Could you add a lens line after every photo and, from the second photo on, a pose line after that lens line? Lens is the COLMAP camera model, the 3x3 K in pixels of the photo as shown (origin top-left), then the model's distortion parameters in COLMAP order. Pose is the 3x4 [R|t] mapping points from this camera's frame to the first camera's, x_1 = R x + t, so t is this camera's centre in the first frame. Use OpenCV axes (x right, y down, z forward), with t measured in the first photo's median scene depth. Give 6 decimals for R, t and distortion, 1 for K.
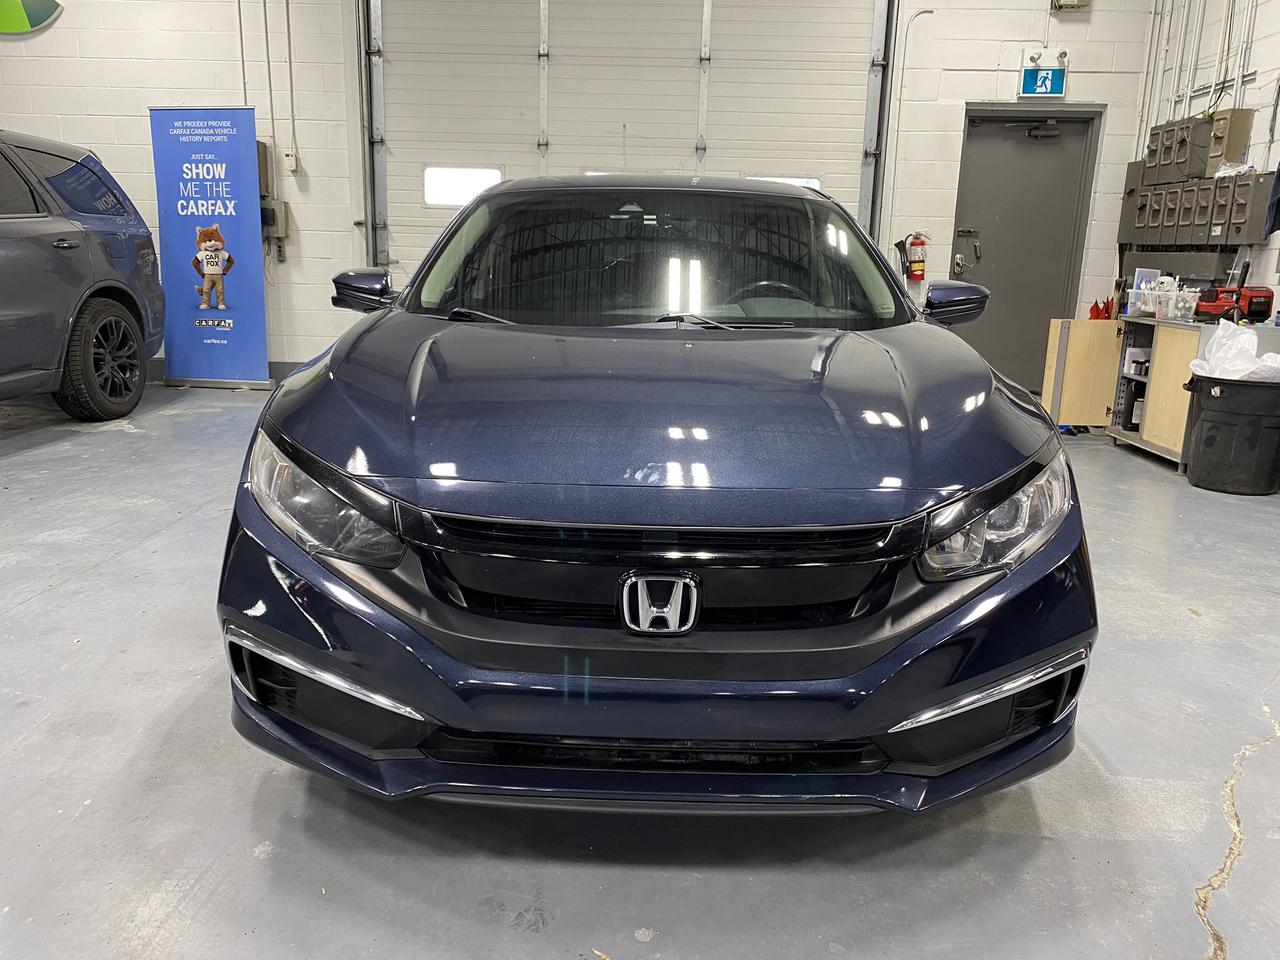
lens RADIAL K [[967.6, 0, 631.7], [0, 967.6, 473.0], [0, 0, 1]] dist [0.005379, -0.005478]
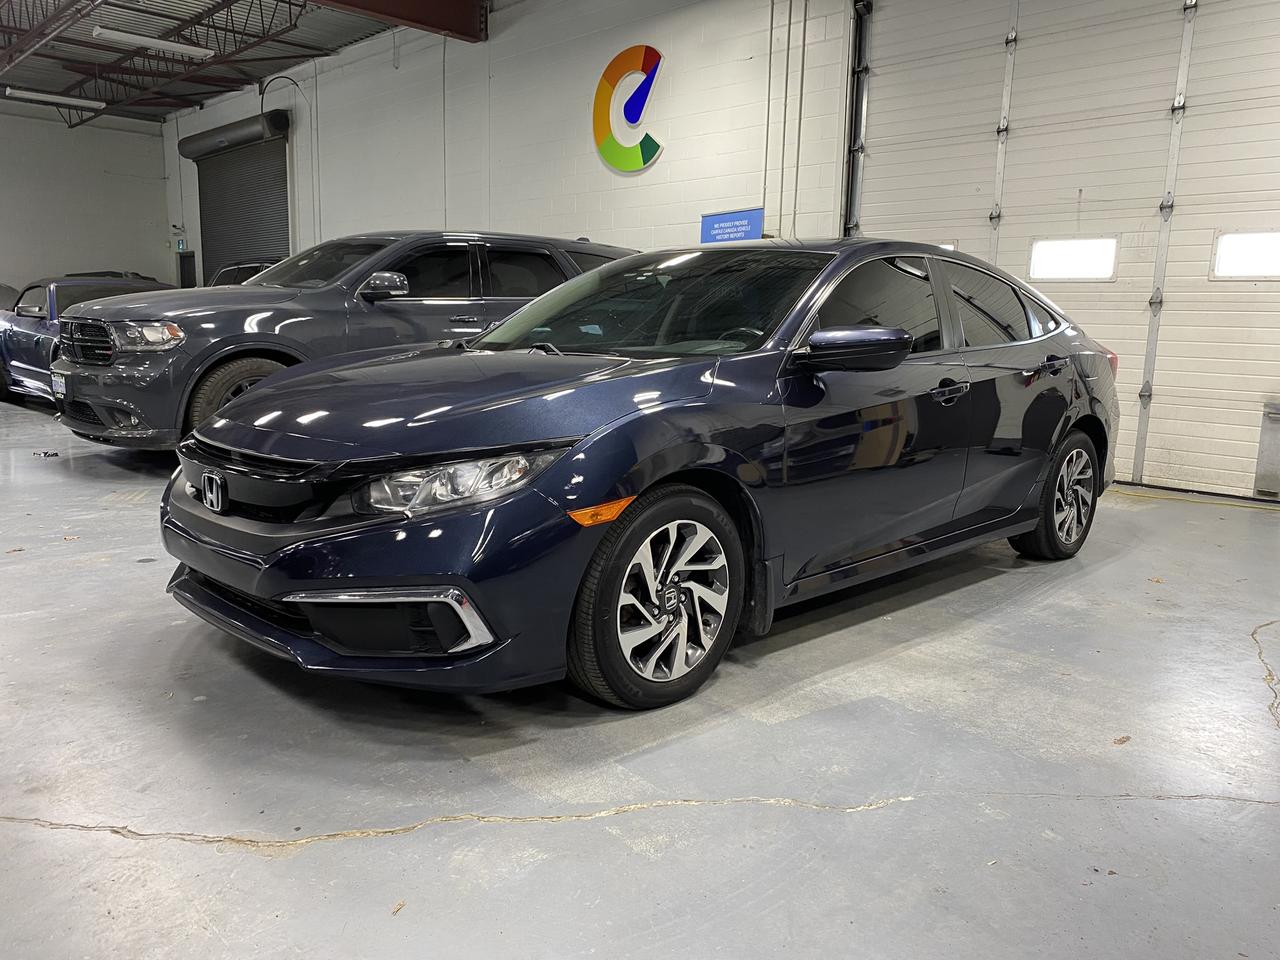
lens RADIAL K [[967.6, 0, 633.8], [0, 967.6, 468.9], [0, 0, 1]] dist [0.005379, -0.005478]
pose [[0.717155, 0.095919, -0.690281, 0.364189], [-0.161313, 0.986431, -0.030522, 0.007267], [0.677987, 0.133240, 0.722897, 0.061591]]
